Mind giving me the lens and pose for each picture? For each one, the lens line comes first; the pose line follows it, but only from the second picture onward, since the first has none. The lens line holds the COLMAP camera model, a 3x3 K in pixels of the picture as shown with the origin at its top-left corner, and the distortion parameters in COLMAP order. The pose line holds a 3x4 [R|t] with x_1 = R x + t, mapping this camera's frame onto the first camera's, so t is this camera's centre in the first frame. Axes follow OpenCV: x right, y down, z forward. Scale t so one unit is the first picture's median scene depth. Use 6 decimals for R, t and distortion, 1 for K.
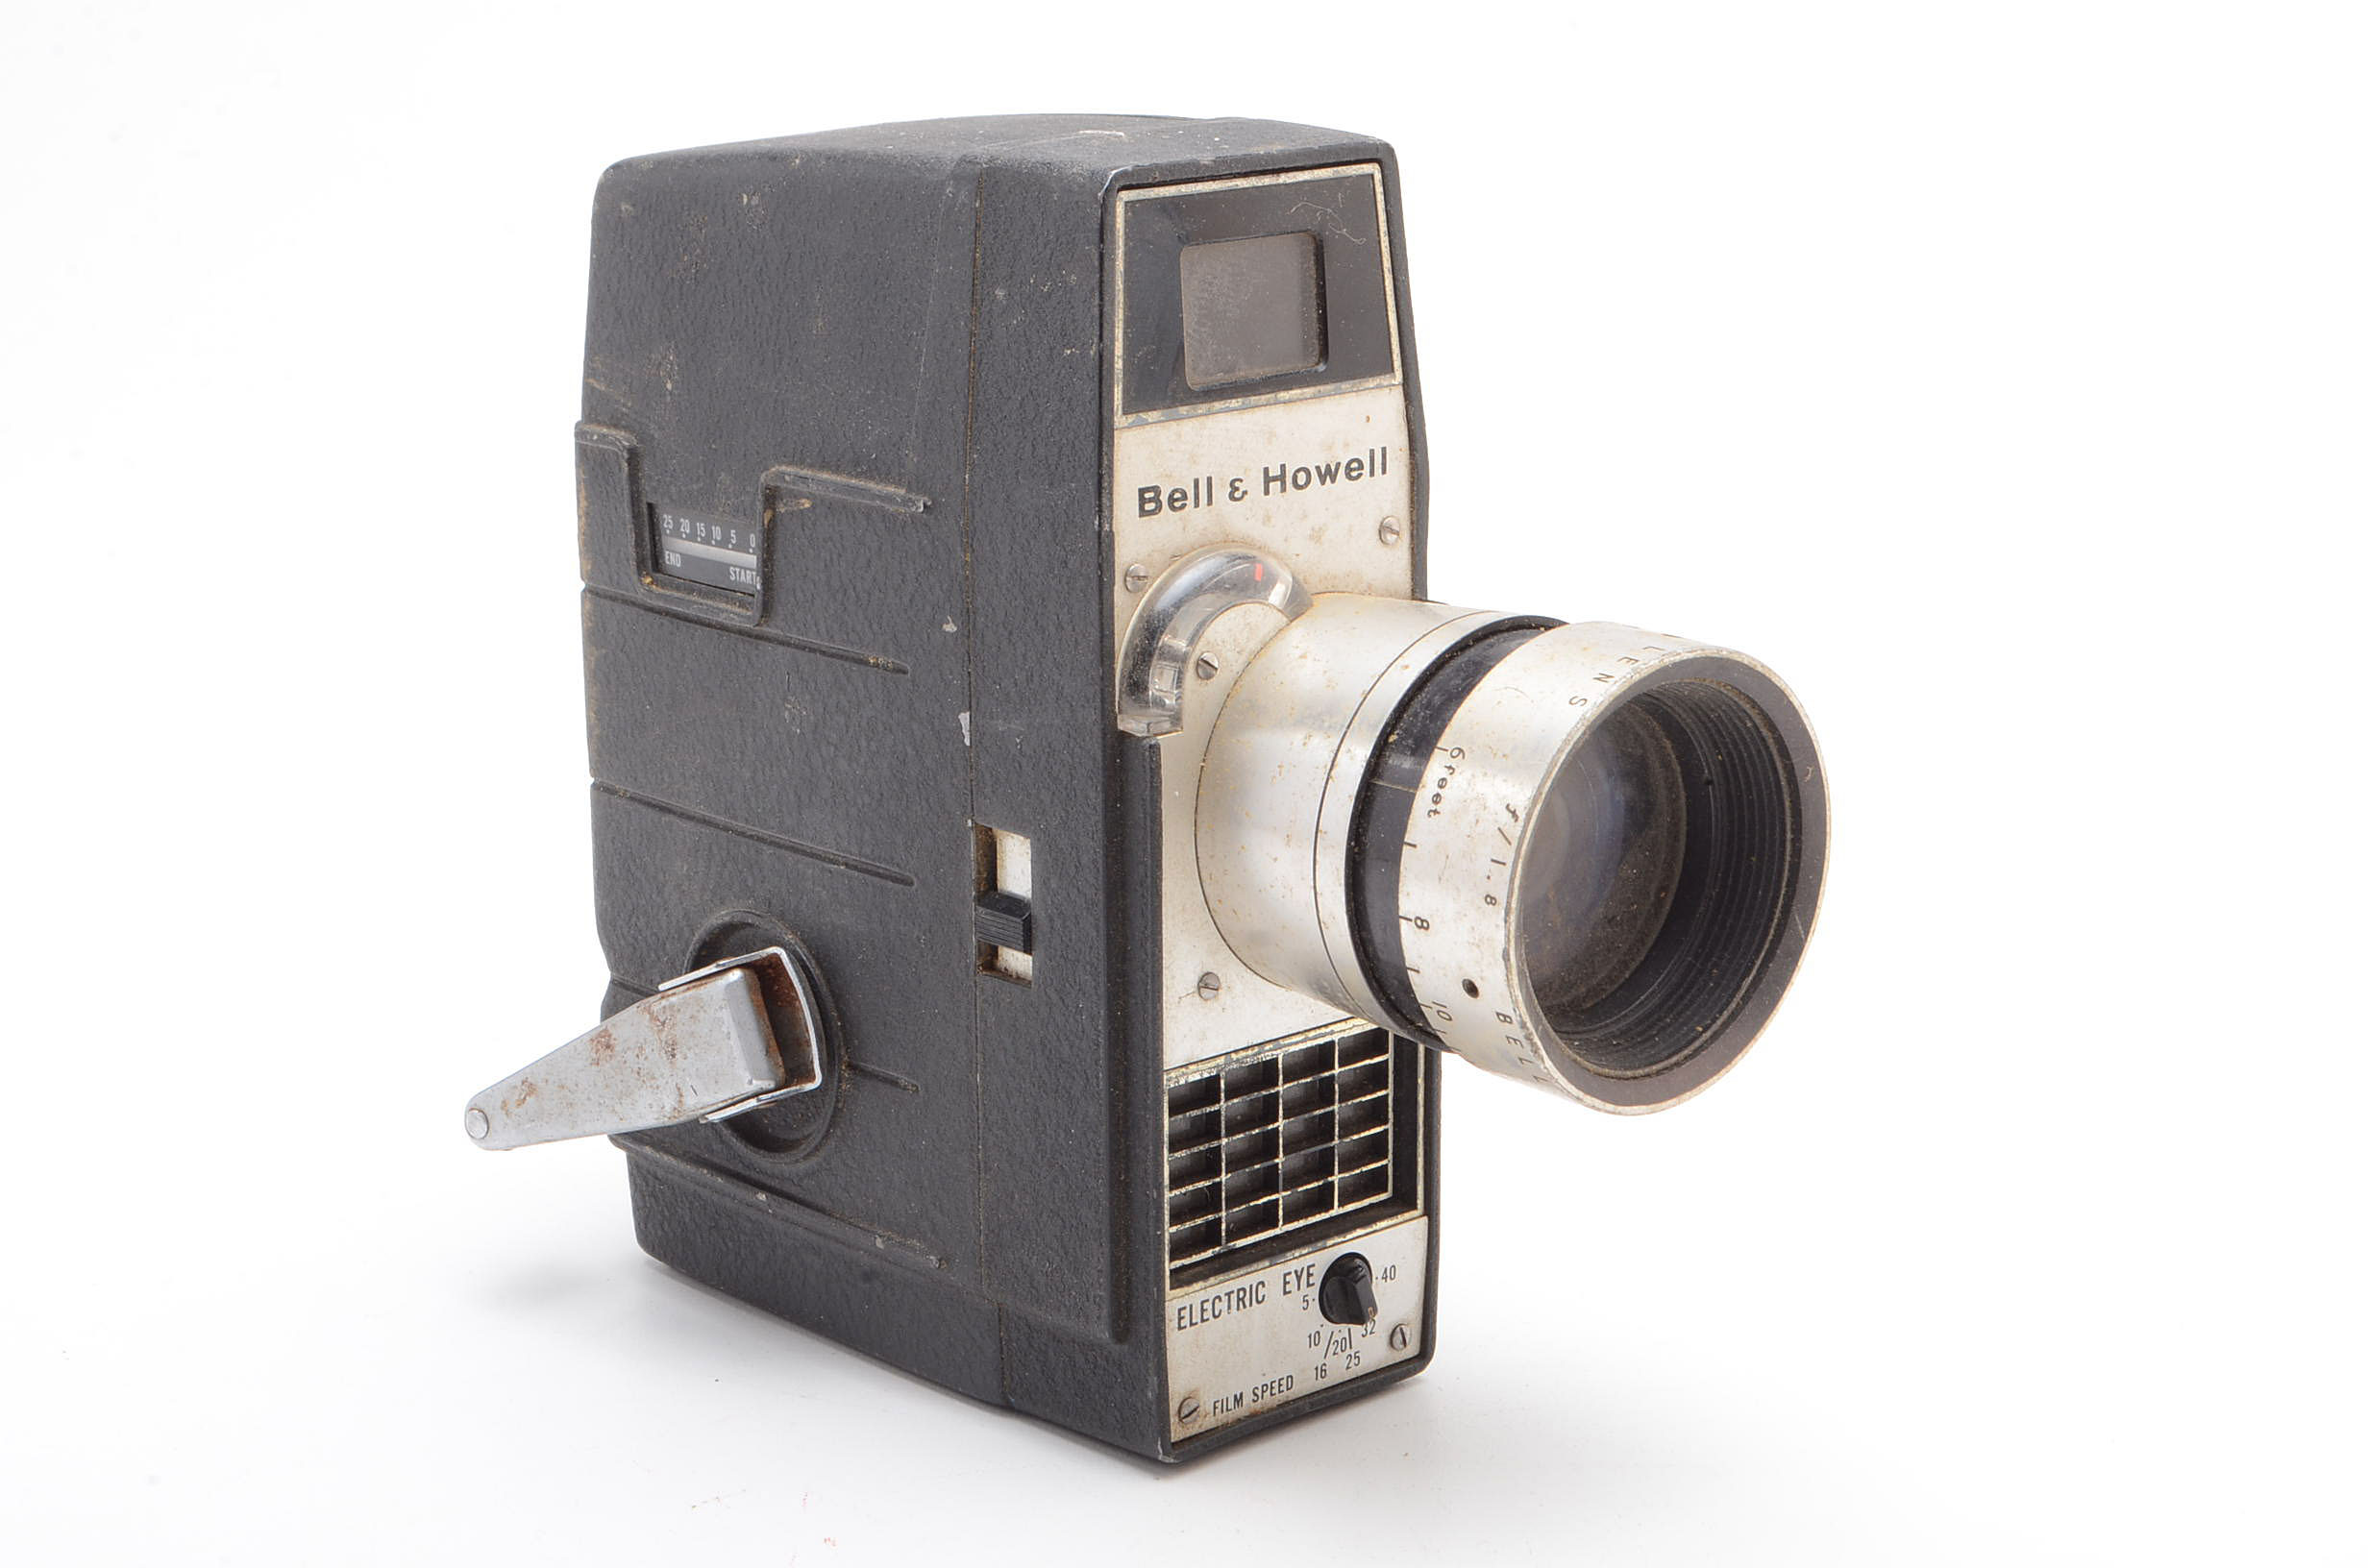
lens RADIAL K [[4357.3, 0, 1166.0], [0, 4357.3, 768.0], [0, 0, 1]] dist [0.022344, 0.000000]
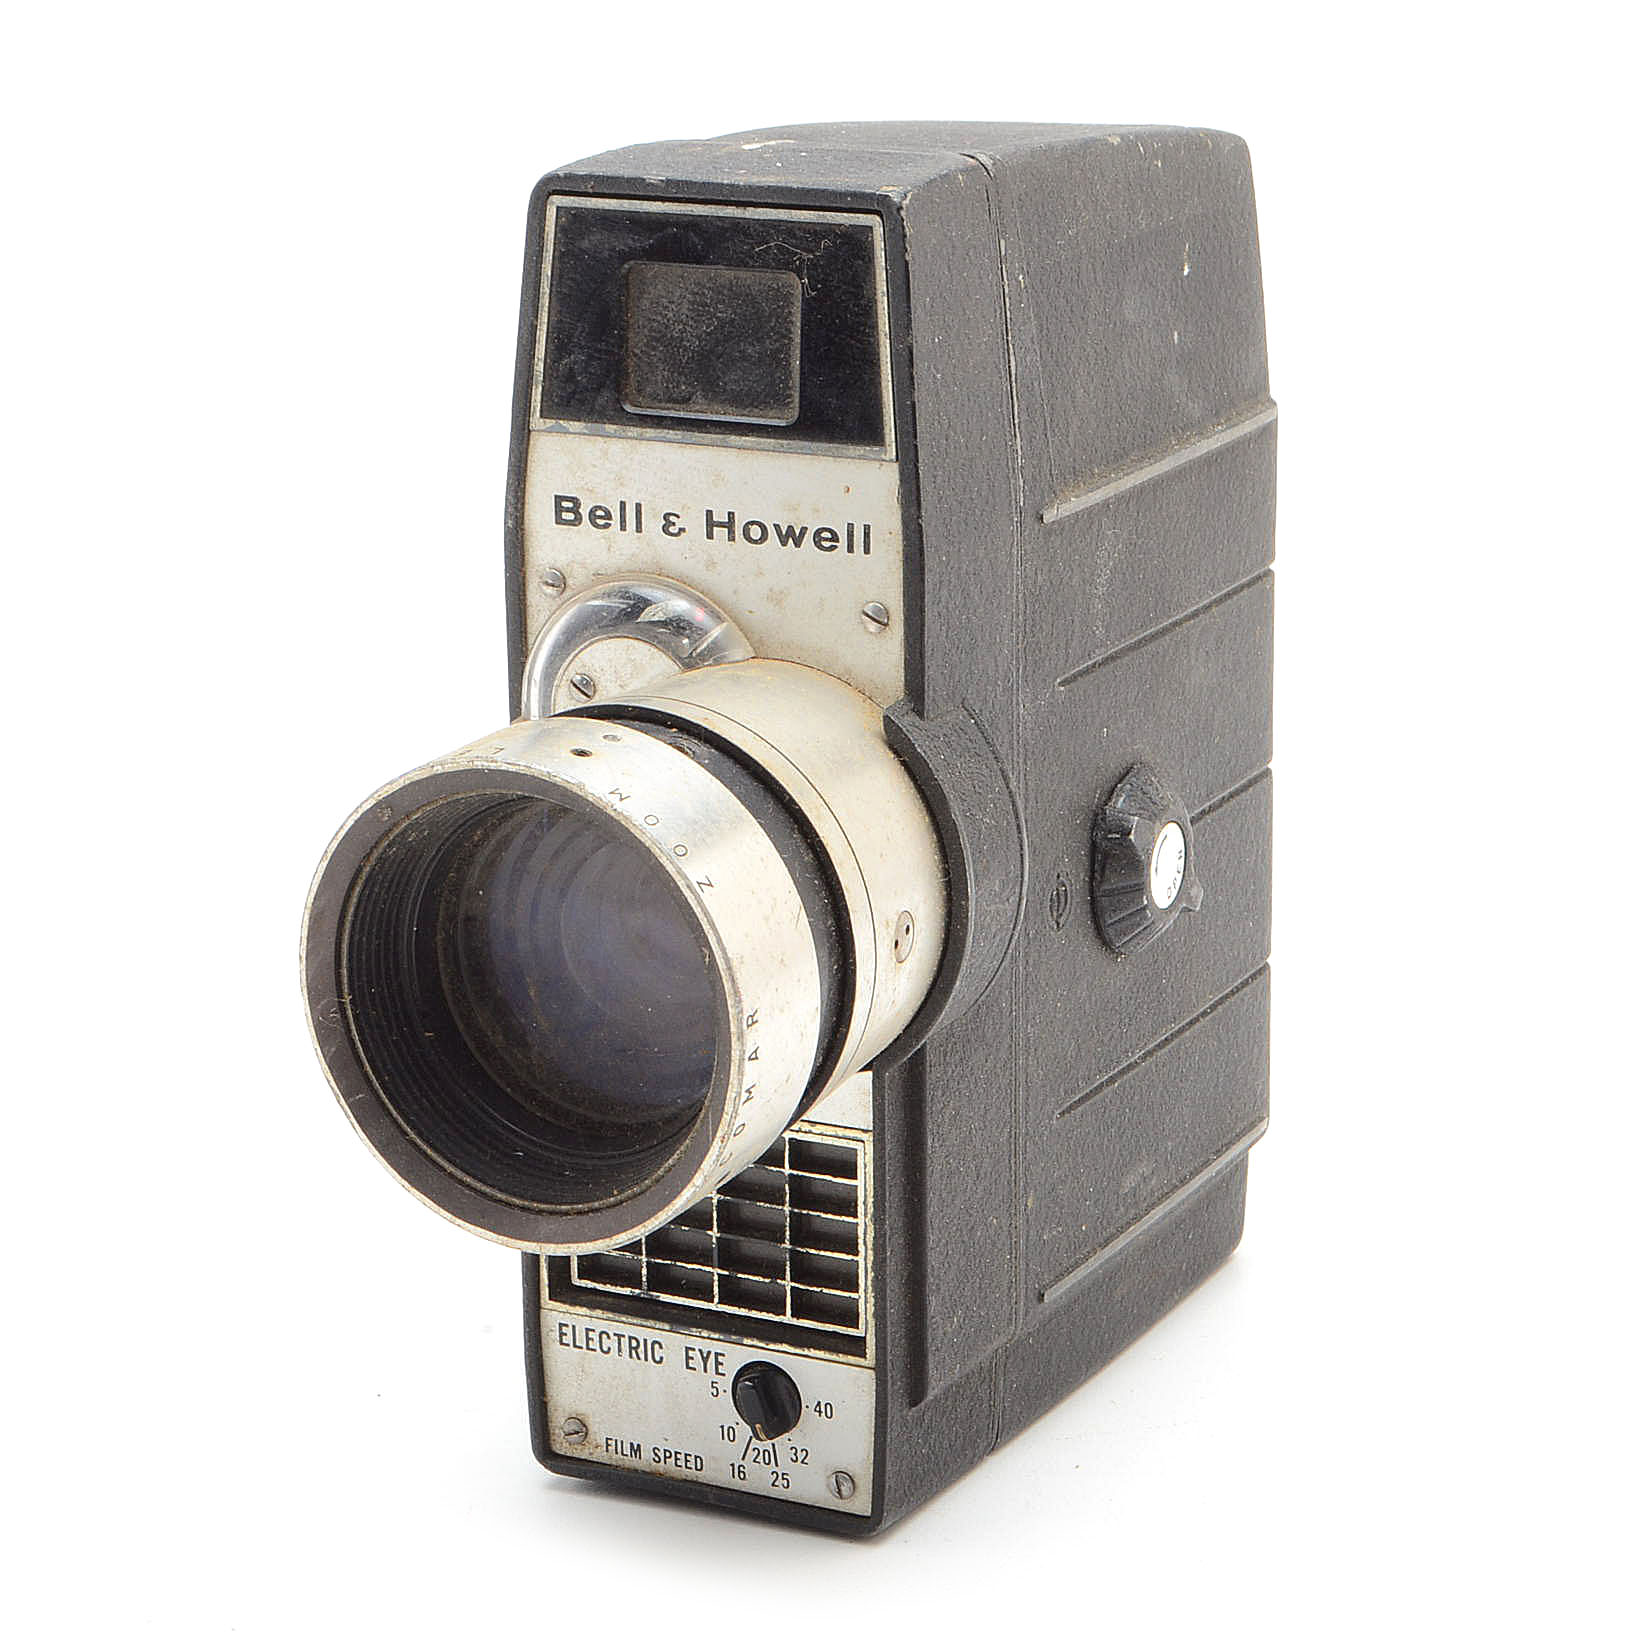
lens RADIAL K [[4835.0, 0, 807.3], [0, 4835.0, 820.4], [0, 0, 1]] dist [0.009371, 0.000000]
pose [[0.346406, 0.253955, -0.903056, 0.982684], [-0.215725, 0.958425, 0.186775, -0.202137], [0.912943, 0.130112, 0.386789, 0.609447]]
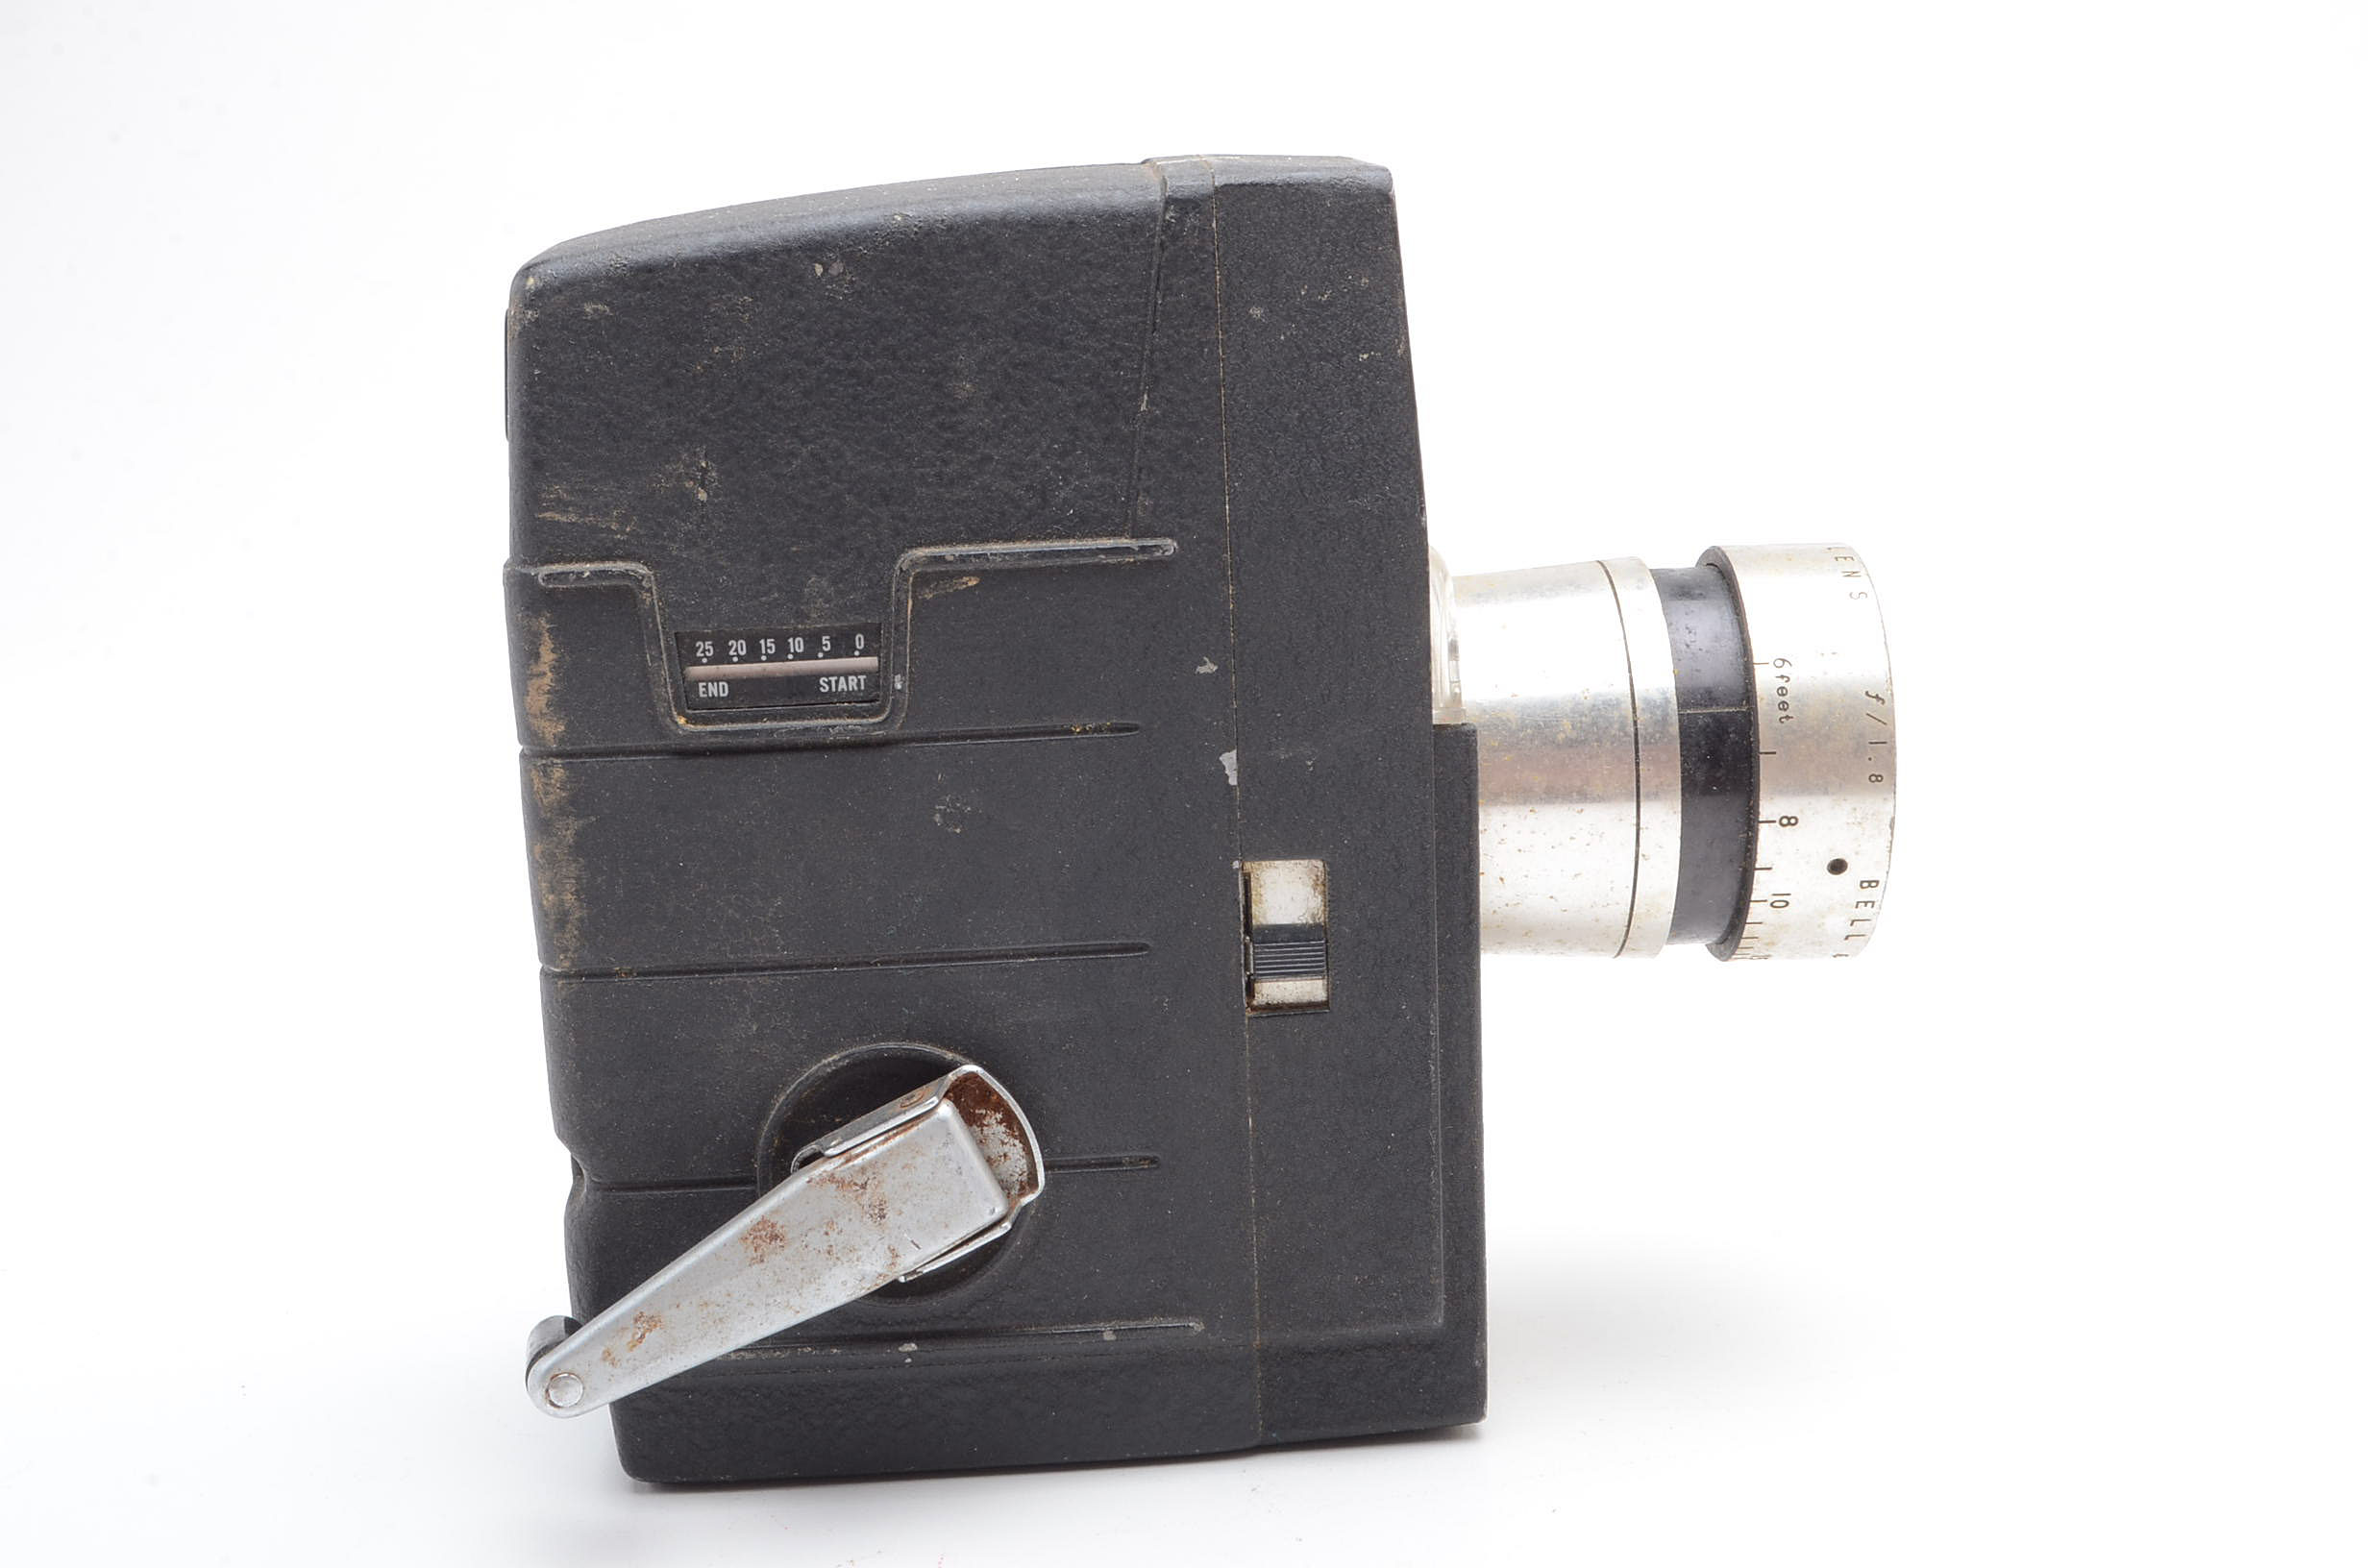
lens RADIAL K [[3102.3, 0, 1177.4], [0, 3102.3, 774.9], [0, 0, 1]] dist [-0.021075, 0.000000]
pose [[0.639106, -0.189107, 0.745508, -0.569818], [0.219262, 0.973876, 0.059067, -0.051080], [-0.737203, 0.125712, 0.663874, 0.545623]]
